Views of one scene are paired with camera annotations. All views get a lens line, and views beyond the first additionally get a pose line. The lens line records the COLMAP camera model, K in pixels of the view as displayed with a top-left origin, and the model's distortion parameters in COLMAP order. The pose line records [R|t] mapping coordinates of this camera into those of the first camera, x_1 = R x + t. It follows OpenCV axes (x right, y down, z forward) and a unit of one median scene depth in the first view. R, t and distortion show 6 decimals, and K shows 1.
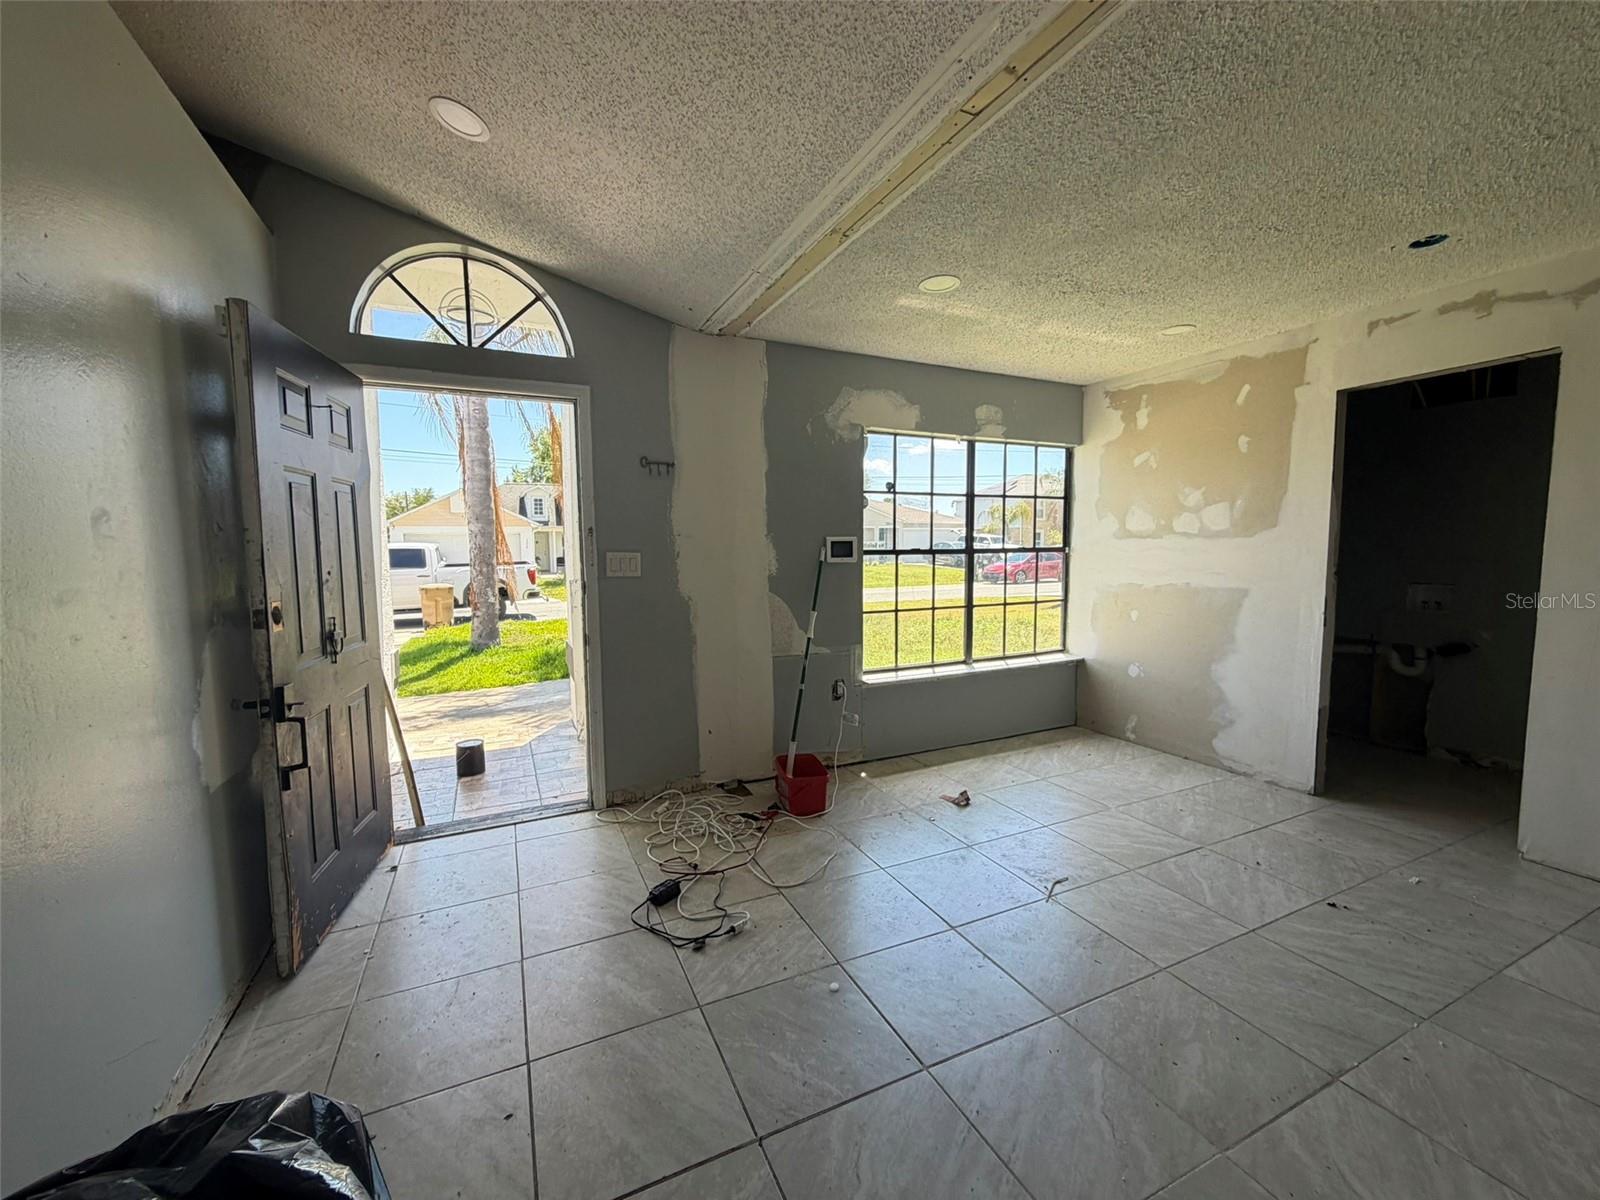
lens RADIAL K [[633.8, 0, 793.3], [0, 633.8, 599.3], [0, 0, 1]] dist [-0.000285, 0.000196]
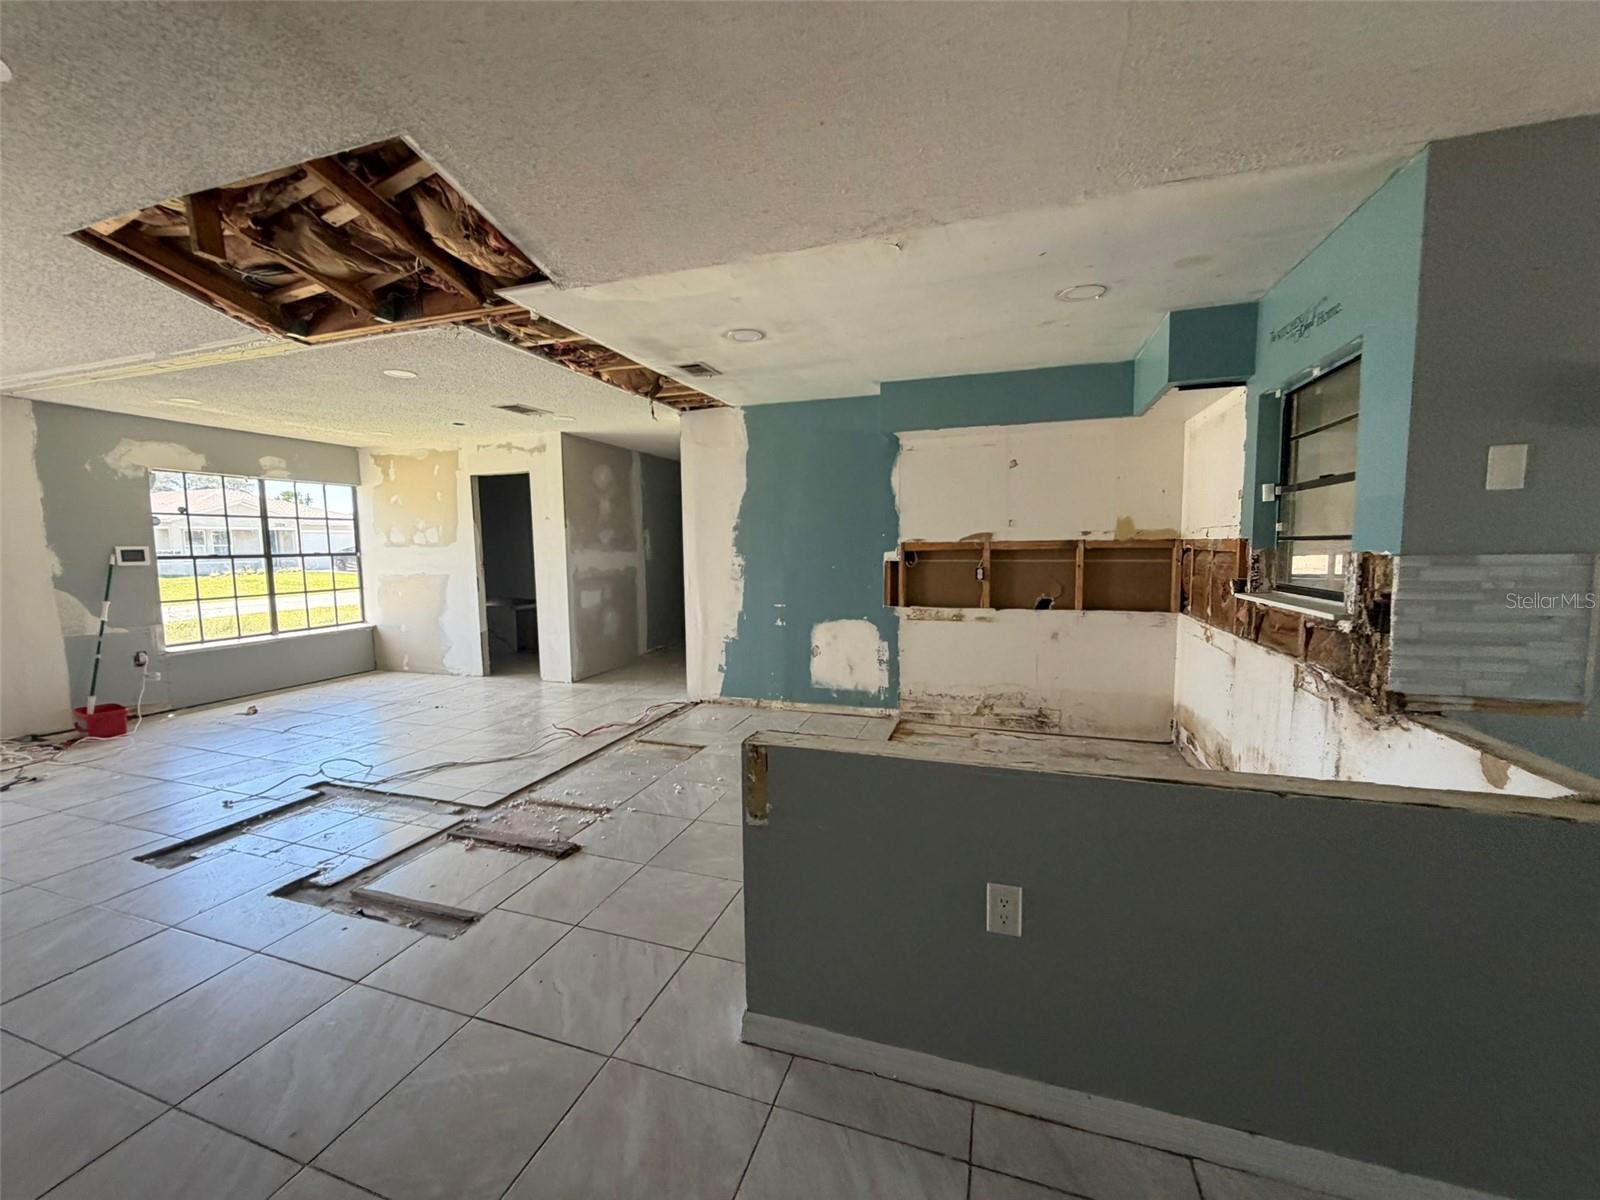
lens RADIAL K [[633.8, 0, 792.6], [0, 633.8, 601.8], [0, 0, 1]] dist [-0.000285, 0.000196]
pose [[0.690234, -0.064800, 0.720678, 0.066502], [0.065461, 0.997490, 0.026994, 0.076956], [-0.720619, 0.028544, 0.692744, -0.977019]]
